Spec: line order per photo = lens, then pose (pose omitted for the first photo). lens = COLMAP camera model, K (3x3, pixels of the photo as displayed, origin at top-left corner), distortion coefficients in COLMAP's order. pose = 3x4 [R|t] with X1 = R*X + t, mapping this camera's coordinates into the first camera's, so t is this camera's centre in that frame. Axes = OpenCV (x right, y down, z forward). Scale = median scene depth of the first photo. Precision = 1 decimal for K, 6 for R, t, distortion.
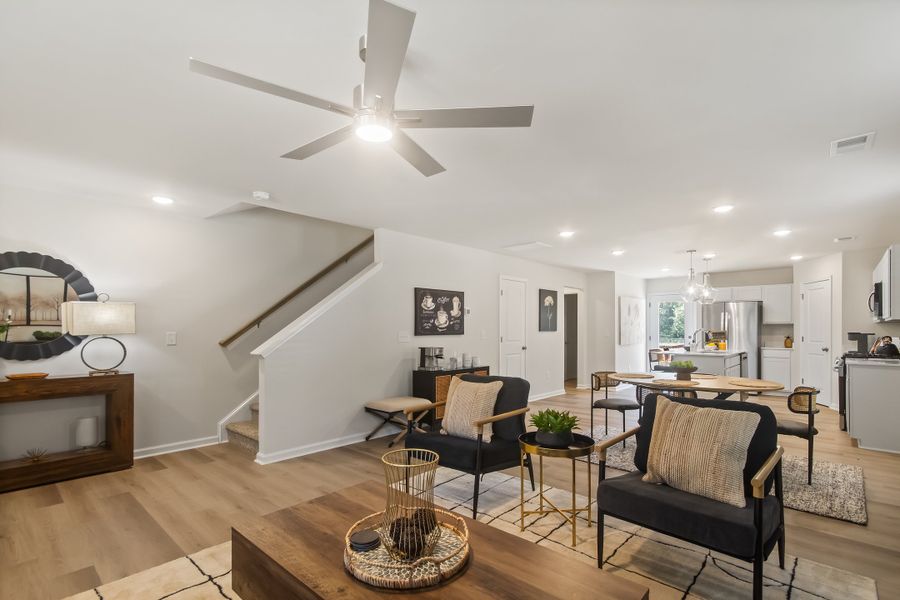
lens RADIAL K [[426.4, 0, 458.4], [0, 426.4, 328.5], [0, 0, 1]] dist [0.005338, -0.000096]
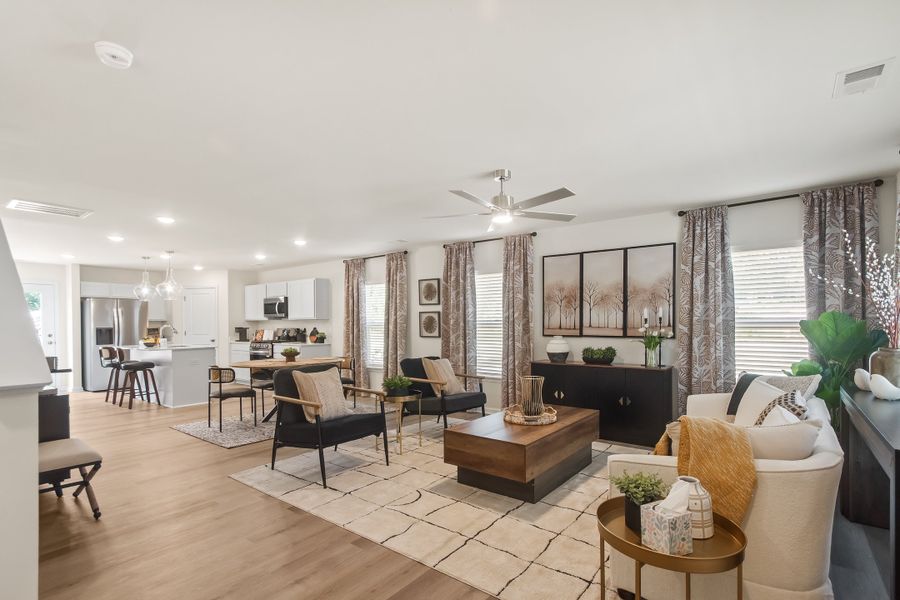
lens RADIAL K [[426.4, 0, 458.4], [0, 426.4, 328.5], [0, 0, 1]] dist [0.005338, -0.000096]
pose [[-0.073320, -0.009076, 0.997267, -0.442875], [0.003288, 0.999951, 0.009342, 0.002041], [-0.997303, 0.003964, -0.073286, 0.287720]]
